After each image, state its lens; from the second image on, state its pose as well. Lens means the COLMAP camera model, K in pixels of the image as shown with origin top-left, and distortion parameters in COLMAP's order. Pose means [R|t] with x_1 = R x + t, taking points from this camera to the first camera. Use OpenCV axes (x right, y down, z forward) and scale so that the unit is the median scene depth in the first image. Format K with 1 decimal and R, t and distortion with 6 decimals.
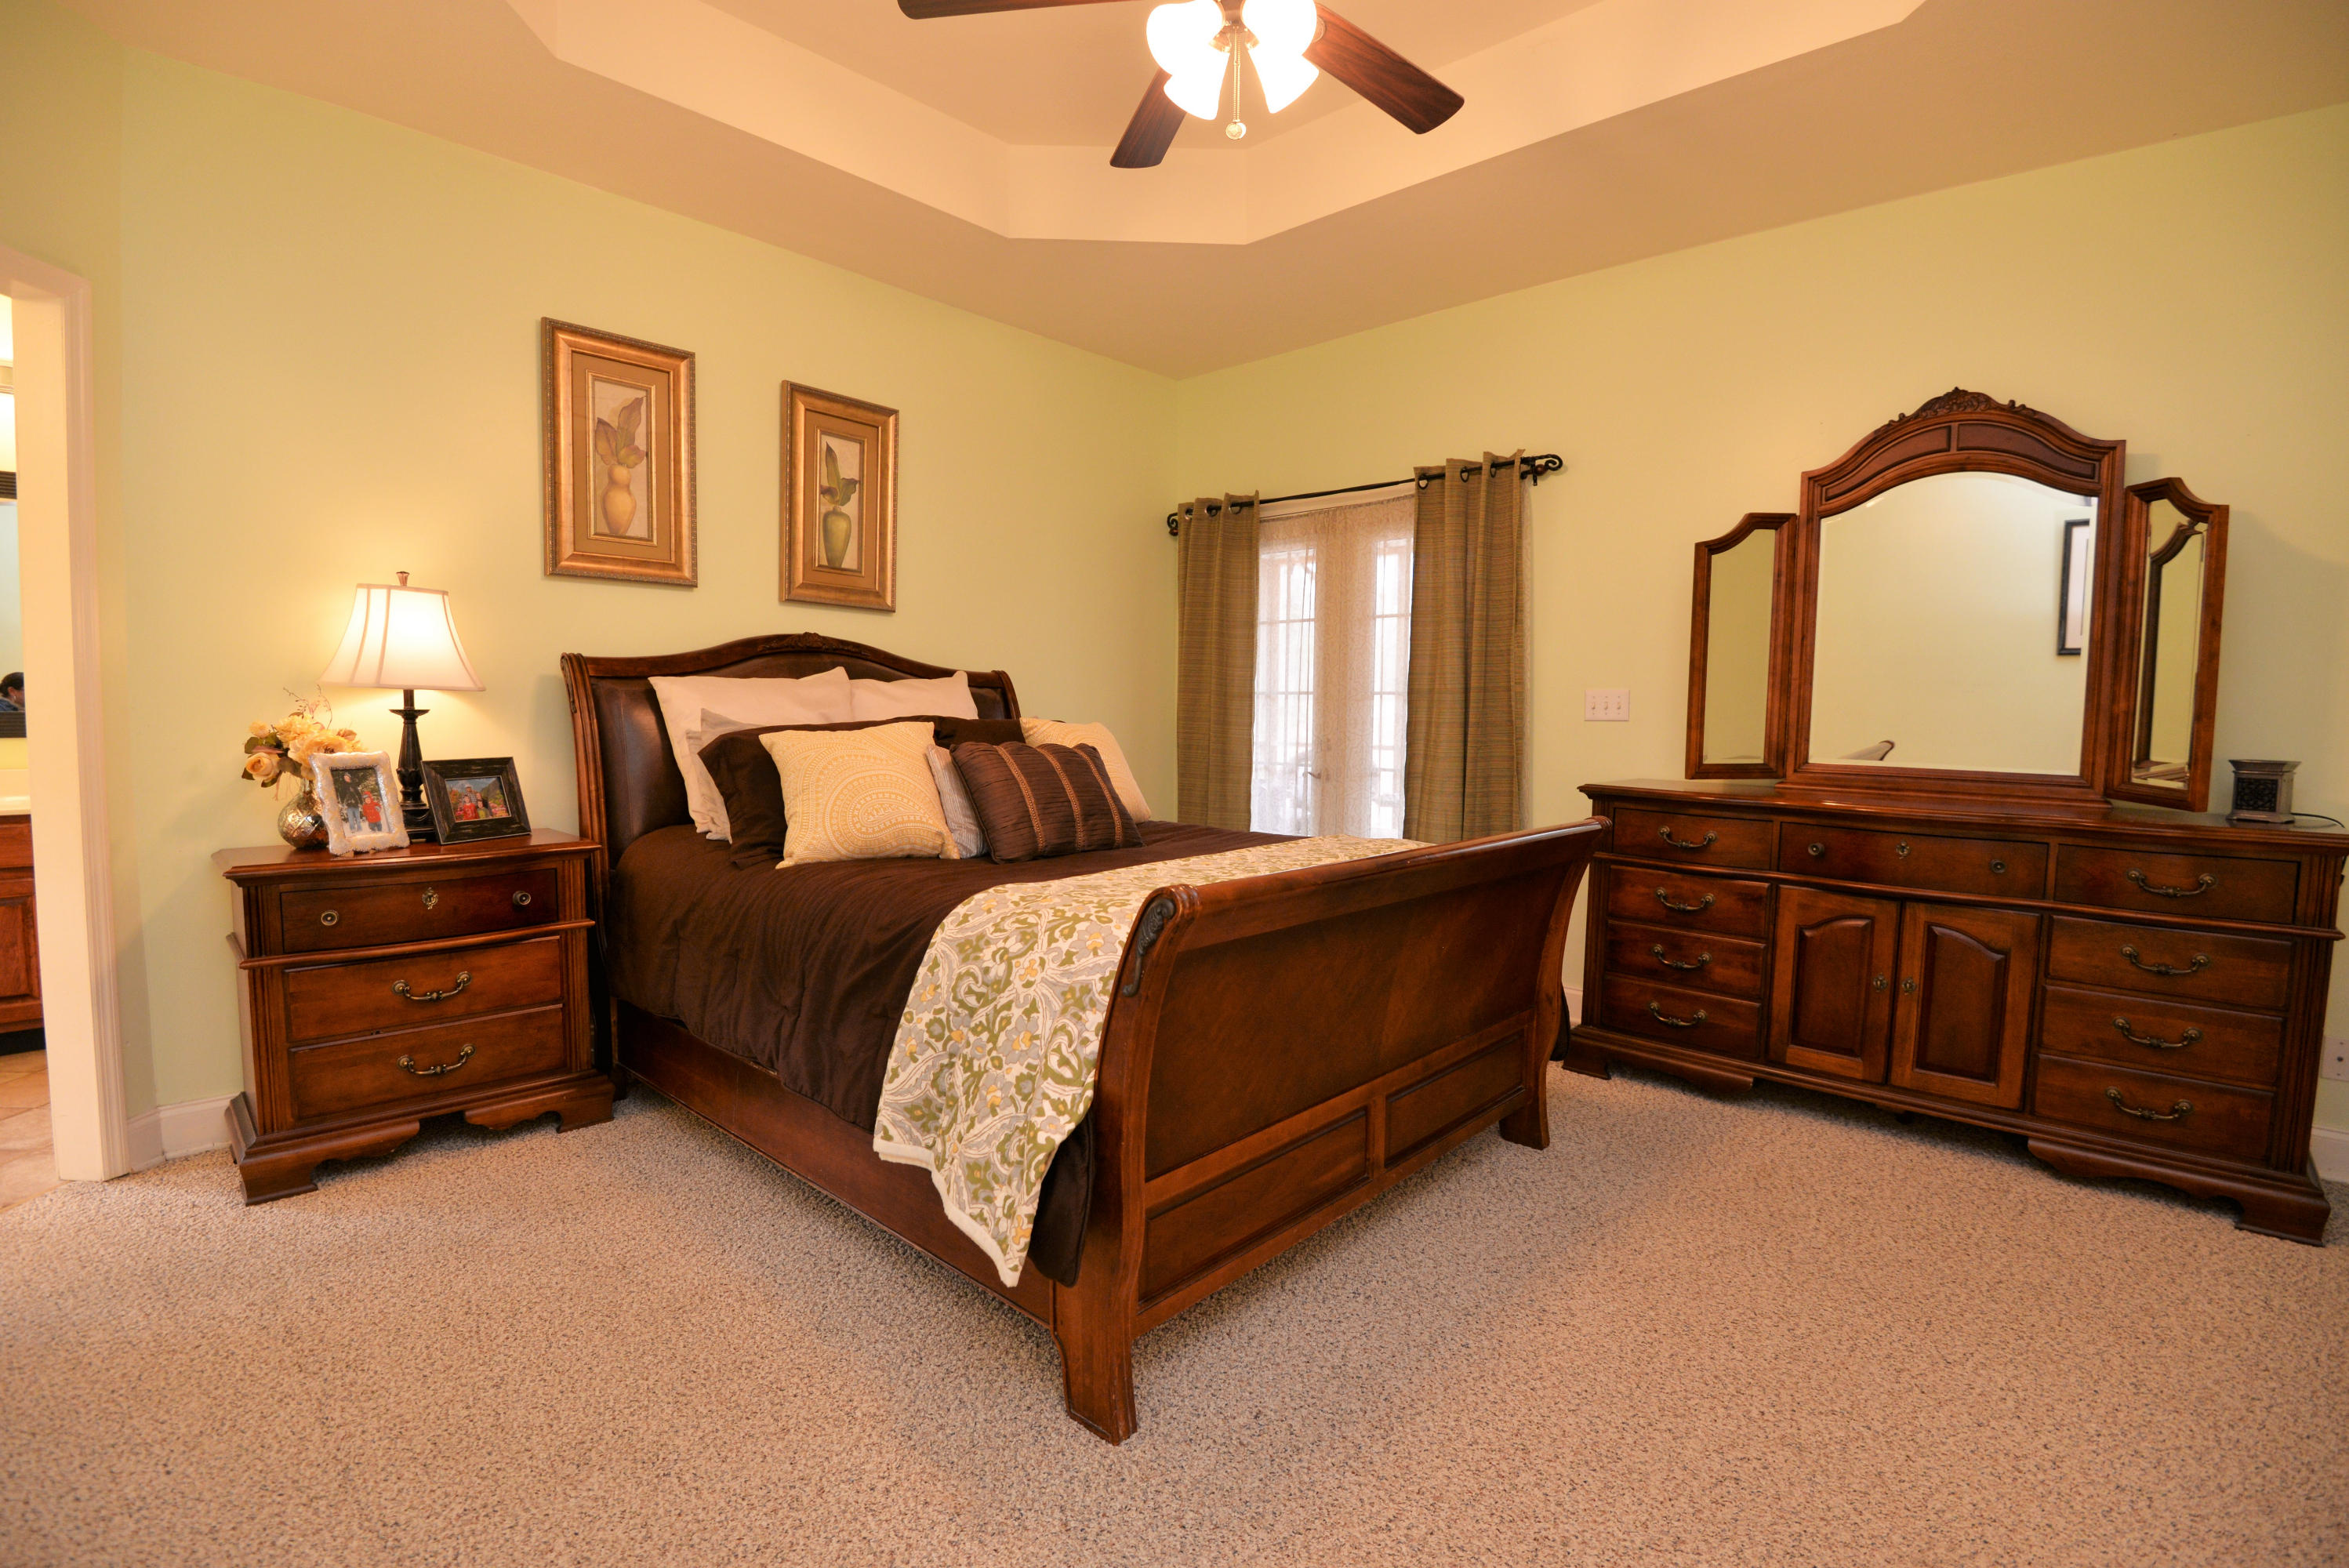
lens RADIAL K [[1095.2, 0, 1174.1], [0, 1095.2, 808.1], [0, 0, 1]] dist [-0.001589, -0.026370]
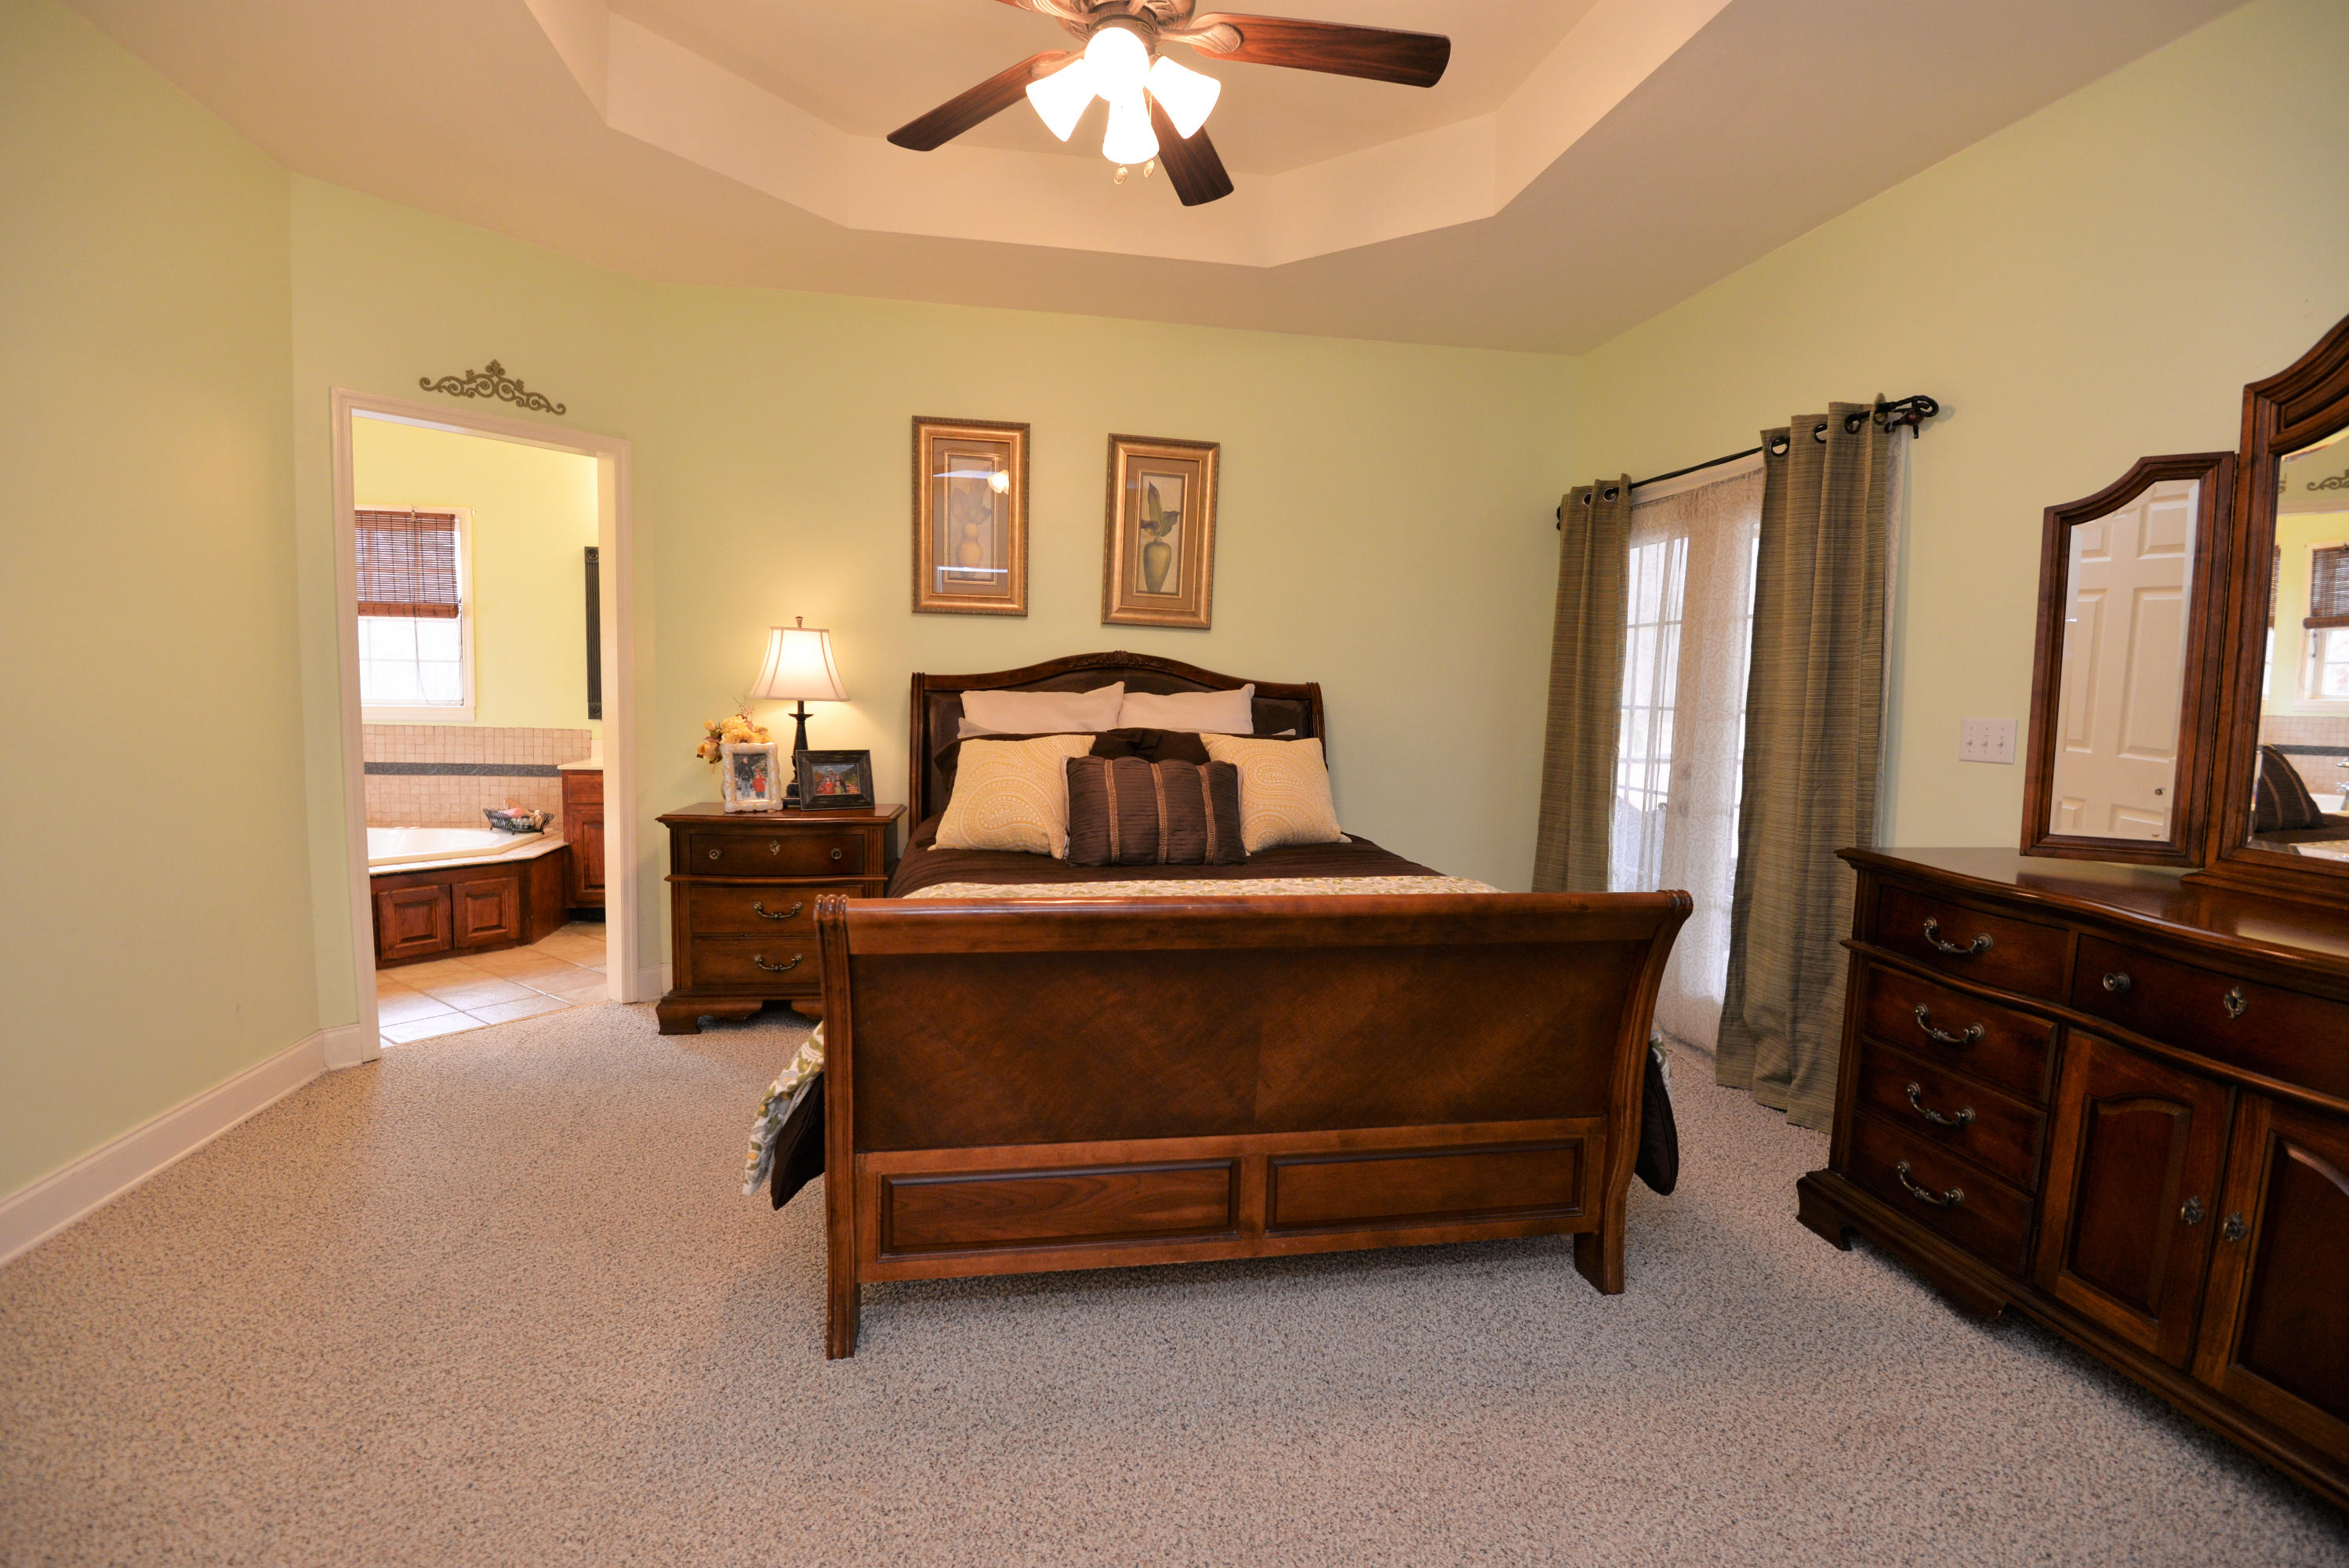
lens RADIAL K [[1094.7, 0, 1166.6], [0, 1094.7, 806.4], [0, 0, 1]] dist [0.000766, -0.023184]
pose [[0.788478, 0.074349, -0.610553, 0.492107], [-0.070476, 0.997050, 0.030400, -0.042211], [0.611012, 0.019059, 0.791392, 0.146091]]
